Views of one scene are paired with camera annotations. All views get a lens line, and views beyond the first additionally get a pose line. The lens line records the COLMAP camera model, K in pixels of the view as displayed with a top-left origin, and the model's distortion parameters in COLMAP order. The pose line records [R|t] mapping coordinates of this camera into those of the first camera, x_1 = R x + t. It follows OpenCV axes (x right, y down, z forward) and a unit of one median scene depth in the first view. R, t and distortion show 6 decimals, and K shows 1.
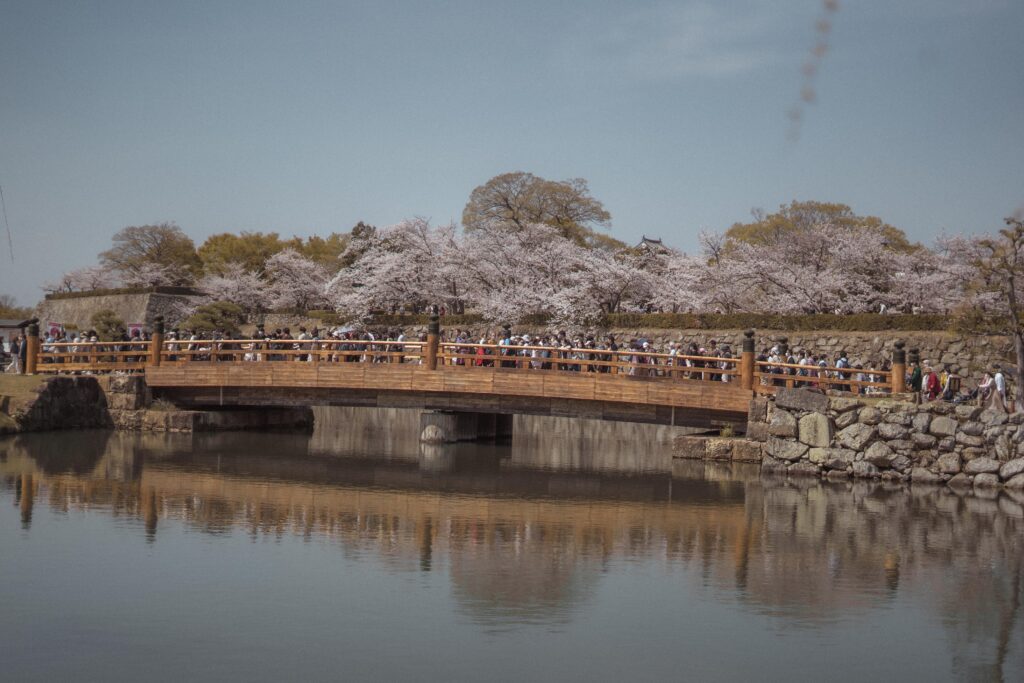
lens RADIAL K [[1471.3, 0, 512.1], [0, 1471.3, 341.5], [0, 0, 1]] dist [0.002908, 0.000000]
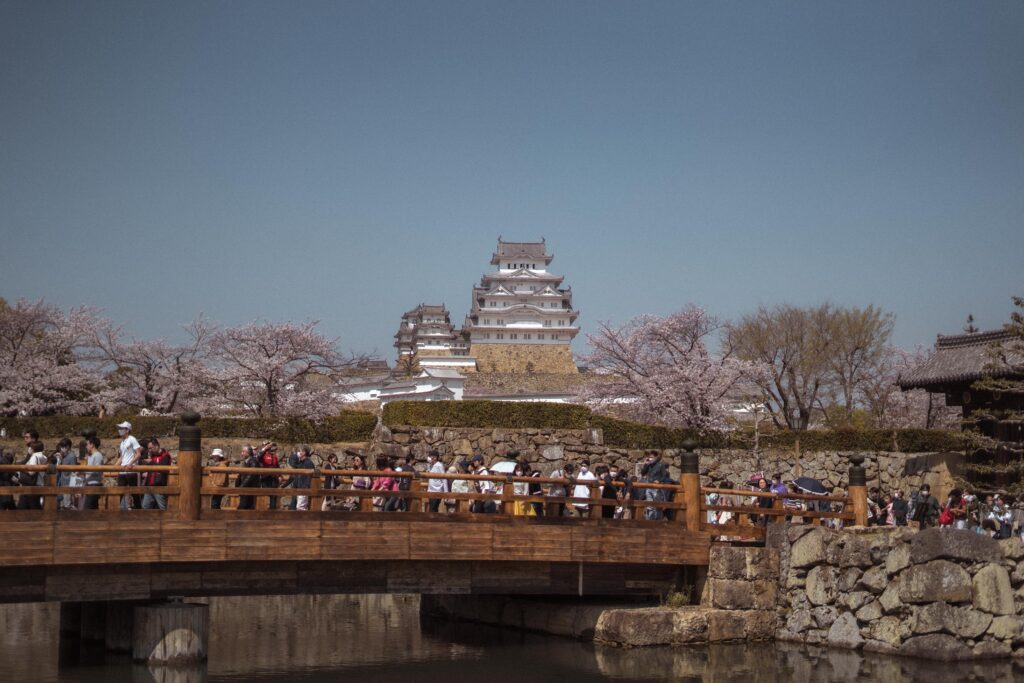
lens RADIAL K [[1471.3, 0, 512.3], [0, 1471.3, 341.1], [0, 0, 1]] dist [0.002908, 0.000000]
pose [[0.675236, 0.045960, 0.736169, -0.383691], [0.006837, 0.997624, -0.068553, -0.007423], [-0.737570, 0.051323, 0.673317, 0.610266]]
